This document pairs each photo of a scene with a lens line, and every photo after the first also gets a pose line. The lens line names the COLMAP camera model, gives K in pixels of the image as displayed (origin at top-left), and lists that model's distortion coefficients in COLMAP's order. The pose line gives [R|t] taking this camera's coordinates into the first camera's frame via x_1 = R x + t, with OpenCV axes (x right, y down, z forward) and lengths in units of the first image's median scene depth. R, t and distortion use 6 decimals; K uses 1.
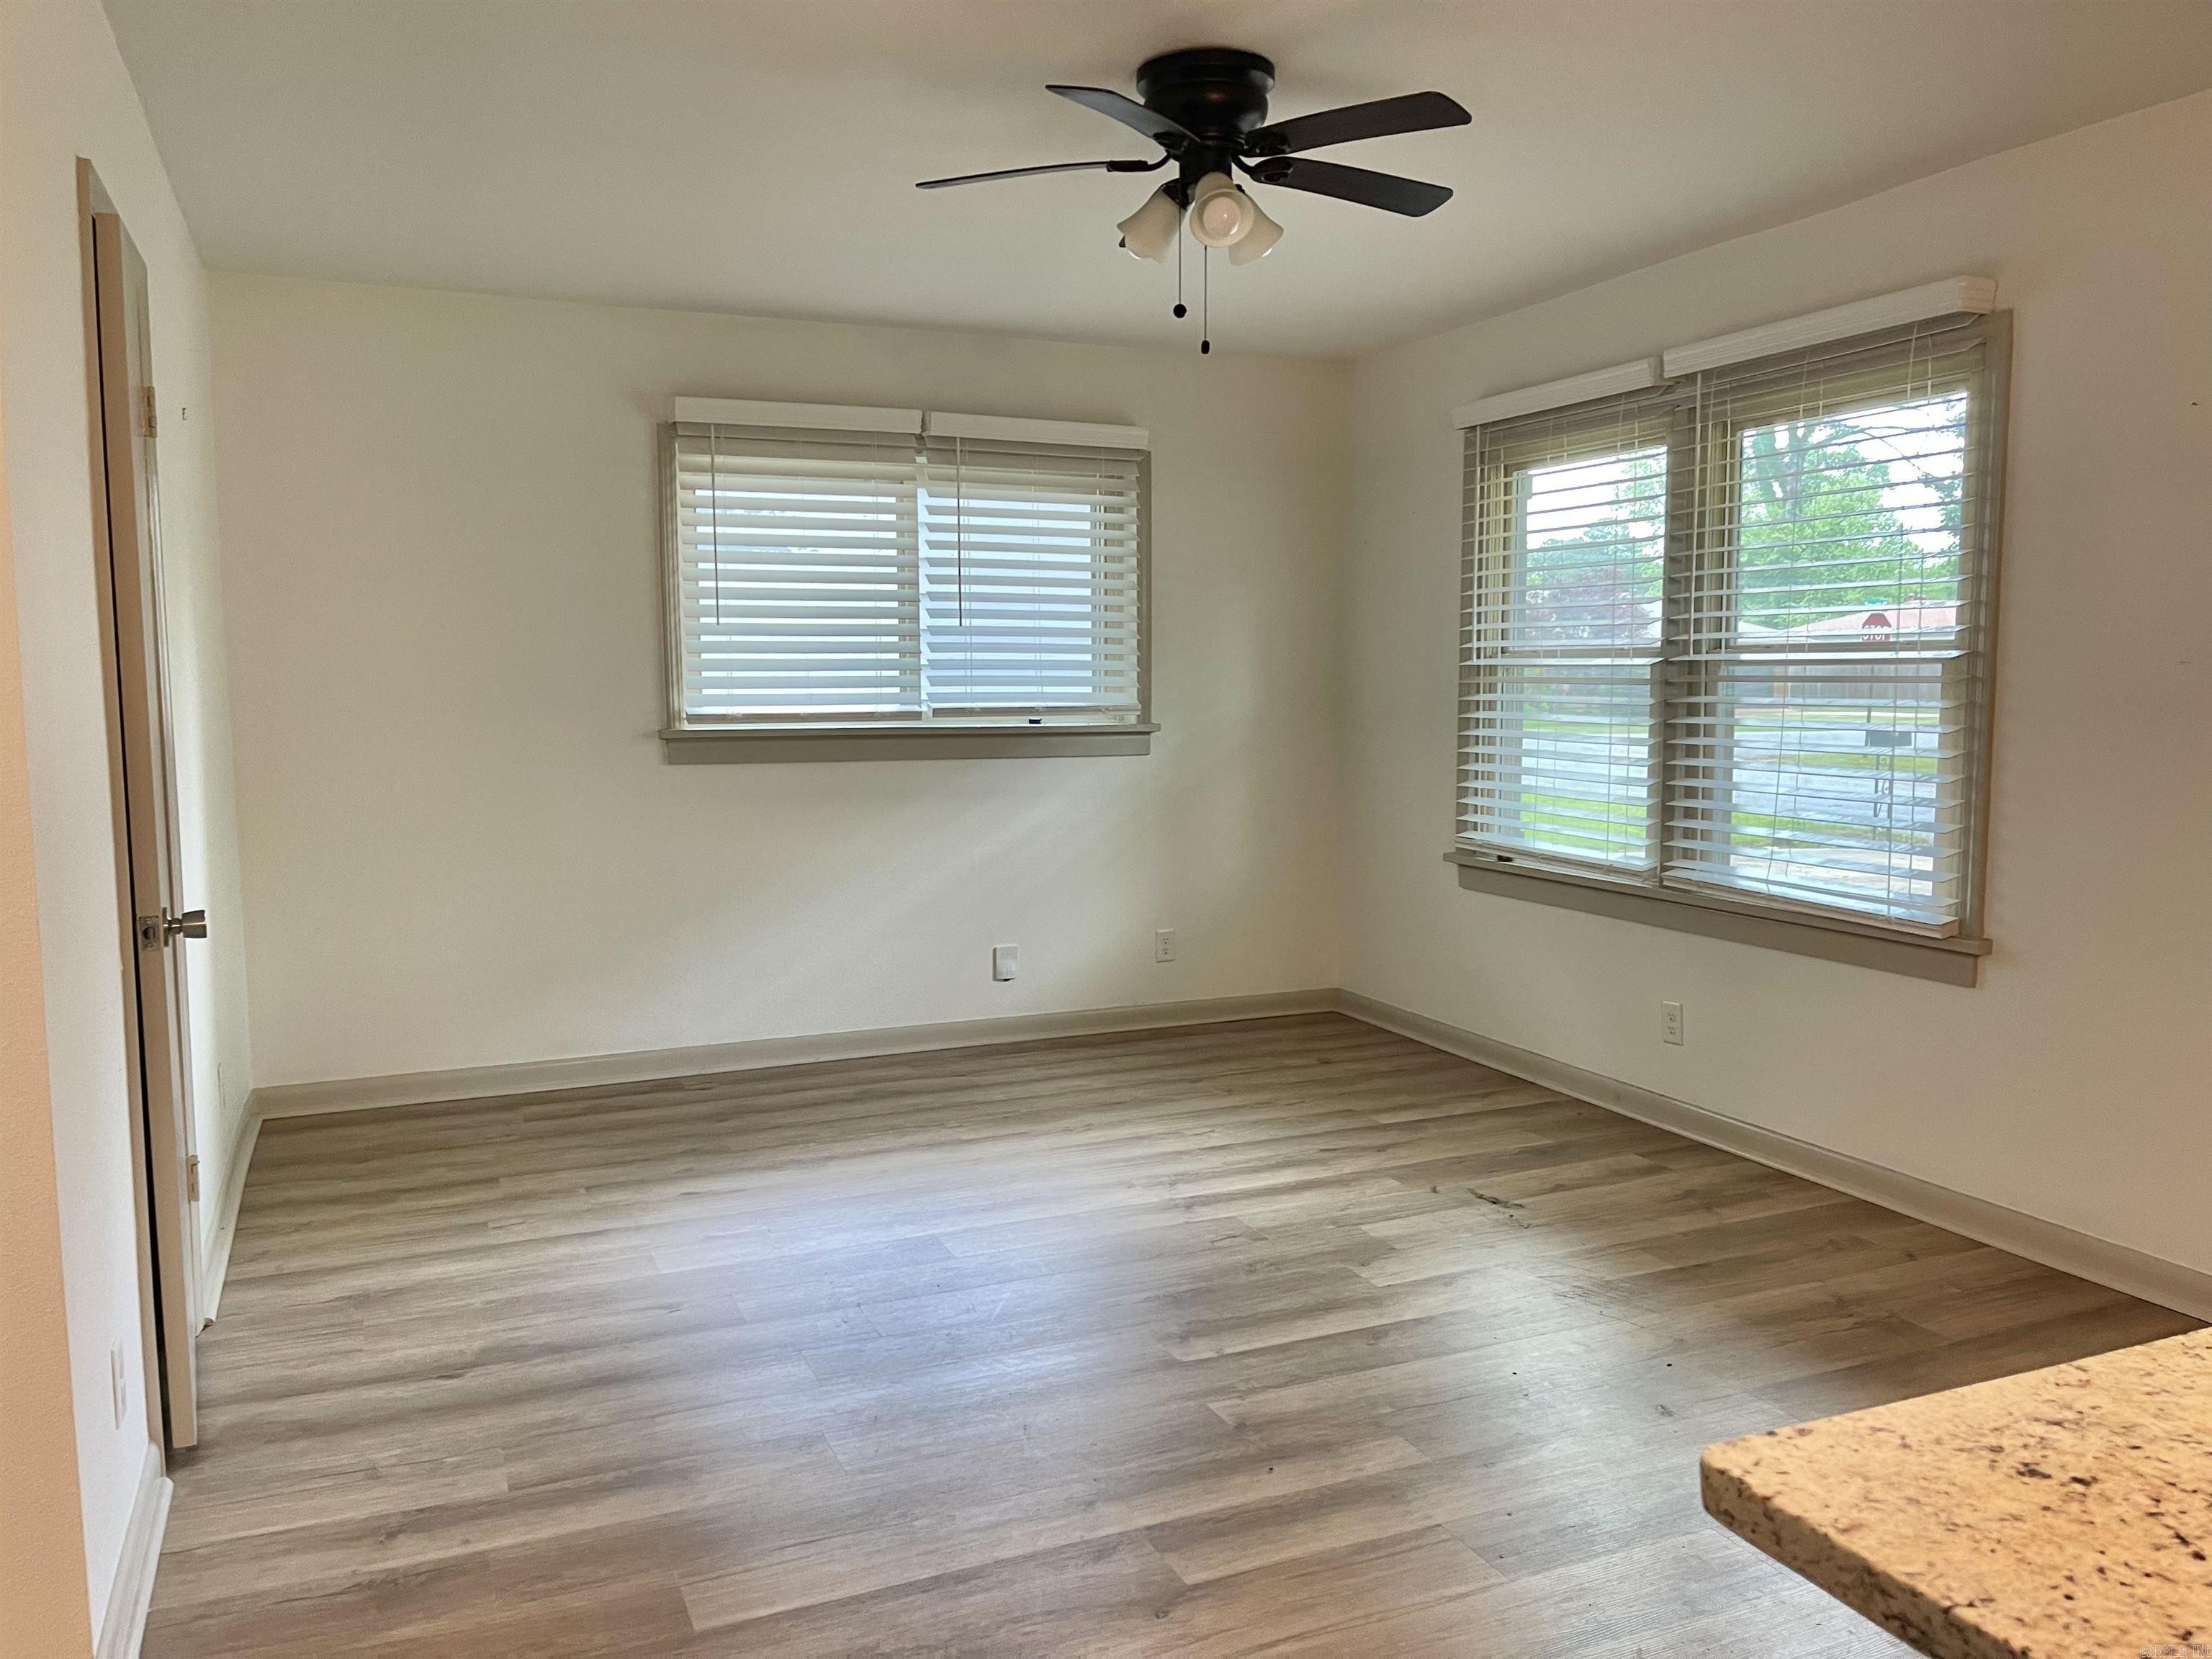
lens RADIAL K [[1701.5, 0, 1116.4], [0, 1701.5, 823.9], [0, 0, 1]] dist [0.093876, -0.147646]
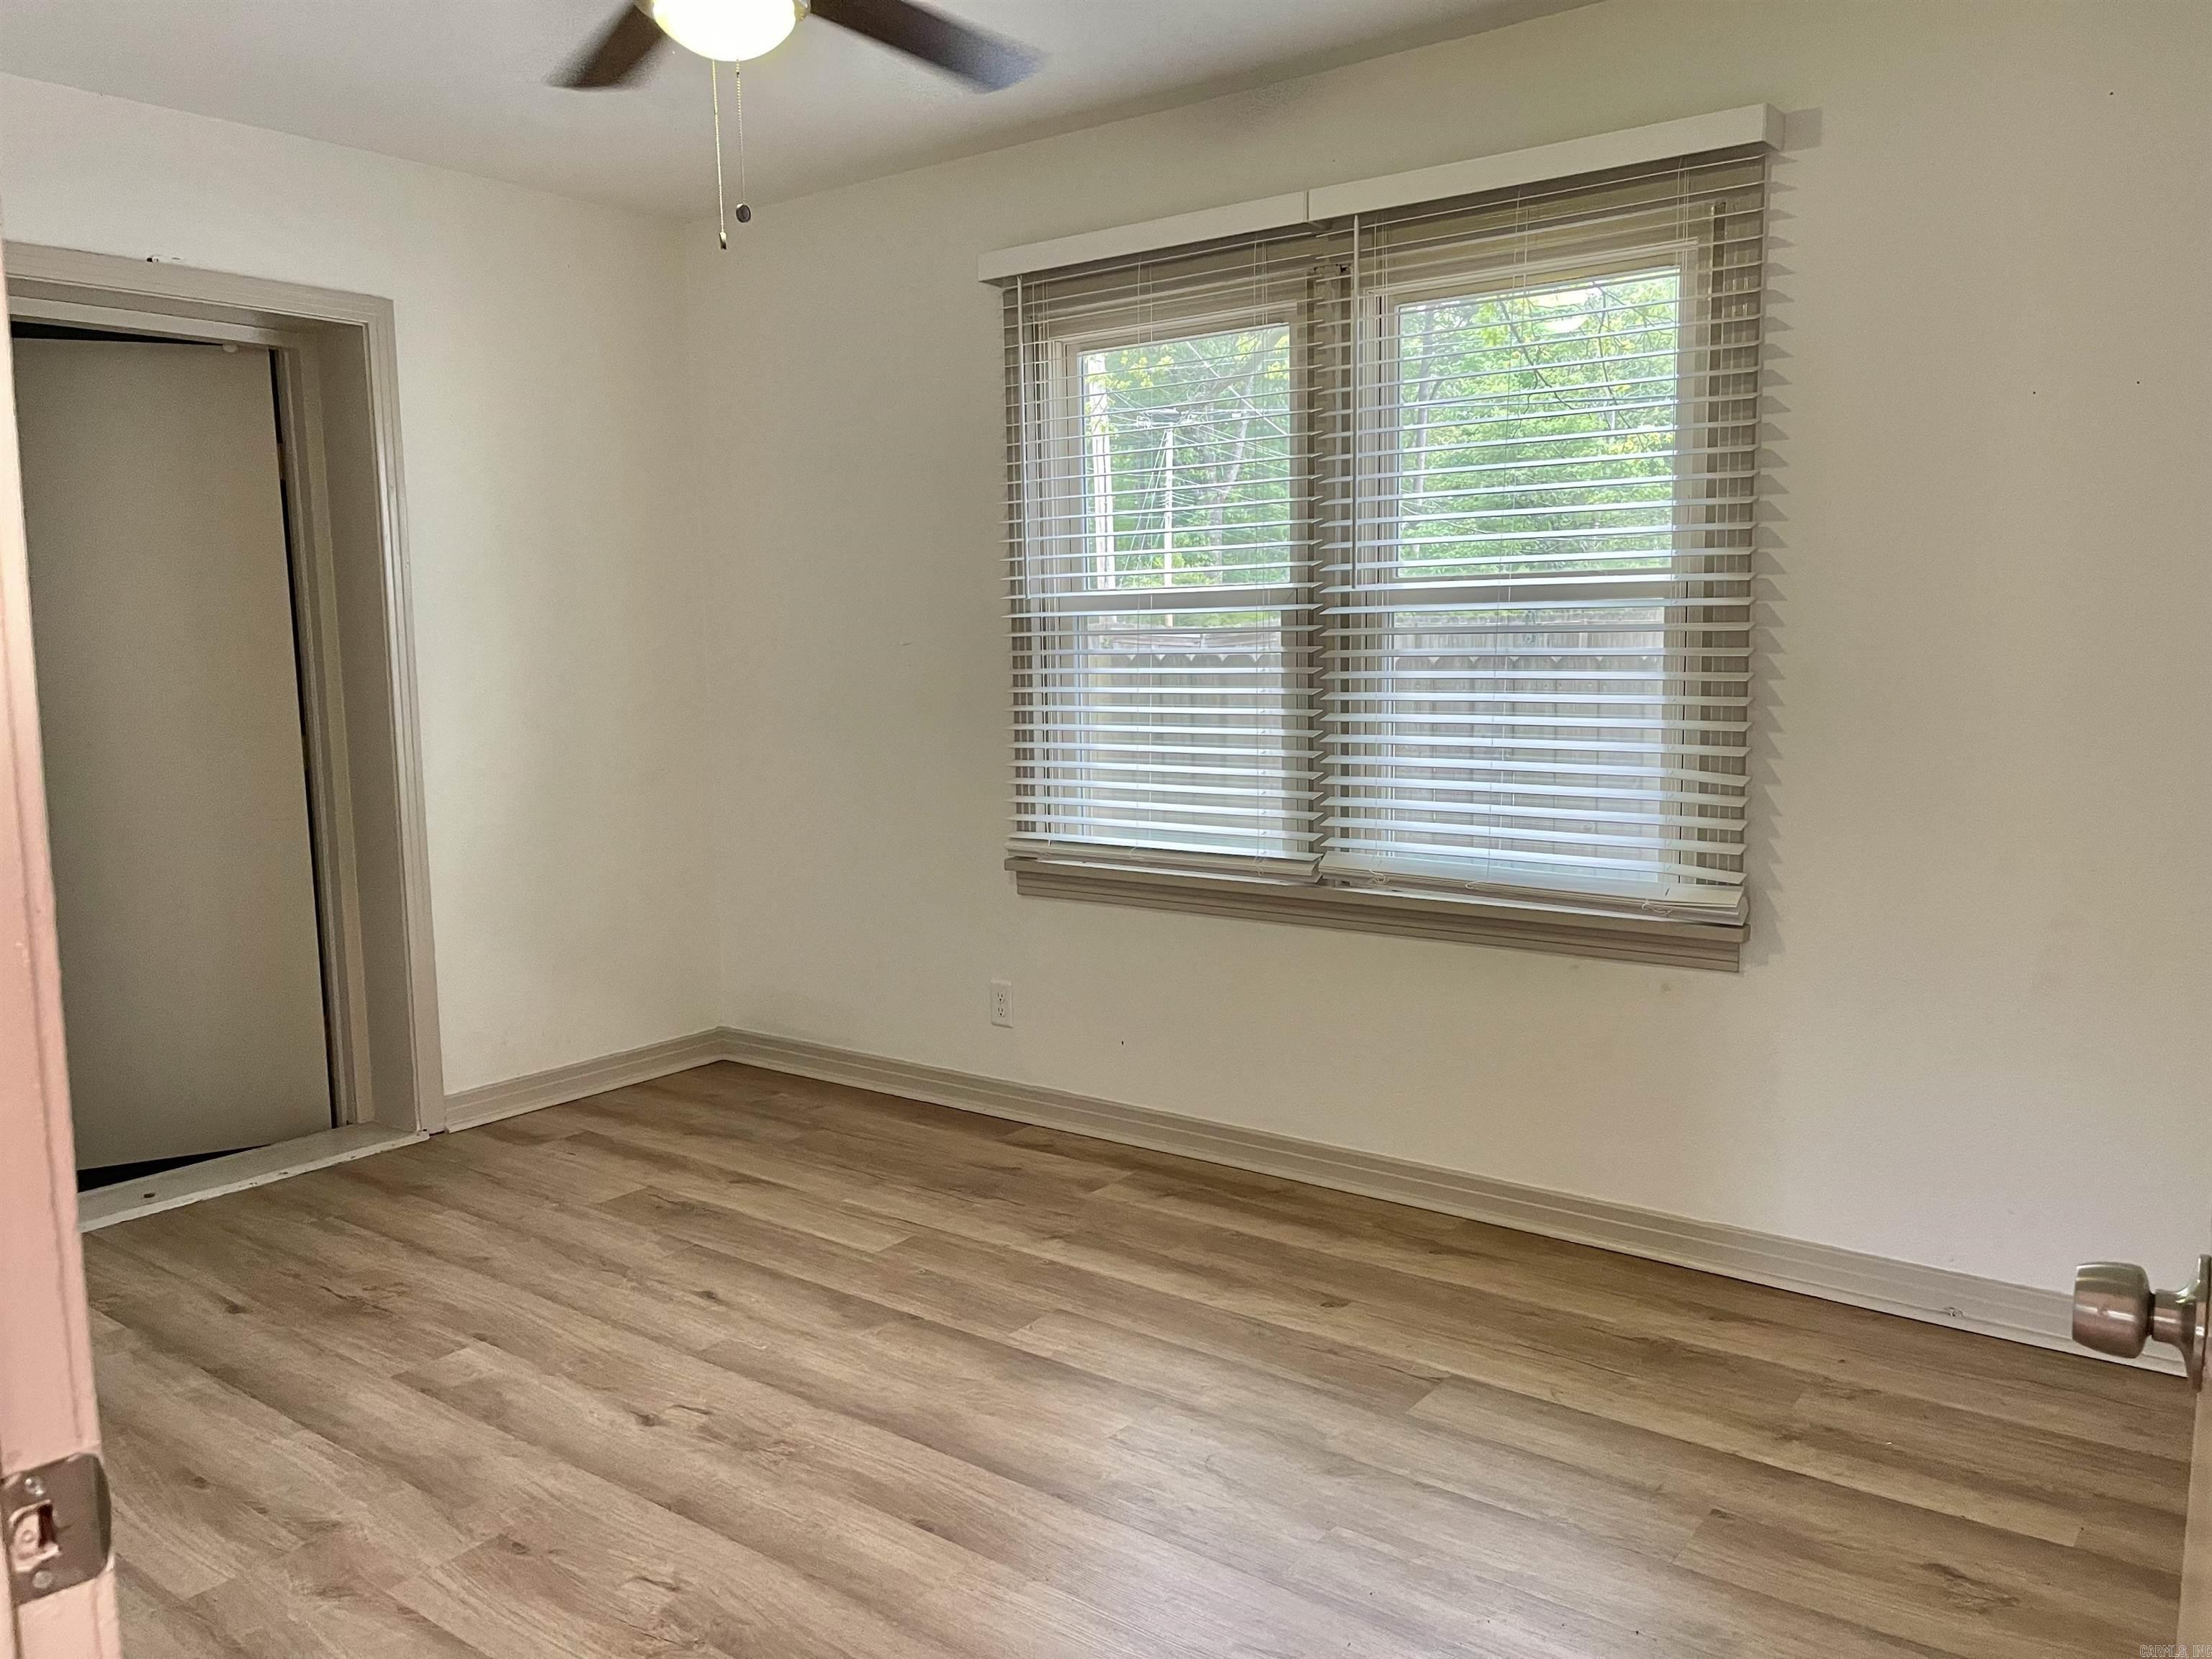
lens RADIAL K [[1701.5, 0, 1116.4], [0, 1701.5, 823.9], [0, 0, 1]] dist [0.093876, -0.147646]
pose [[0.859273, -0.071902, 0.506439, -0.141463], [0.060435, 0.997407, 0.039066, -0.022527], [-0.507935, -0.002962, 0.861391, 0.317205]]
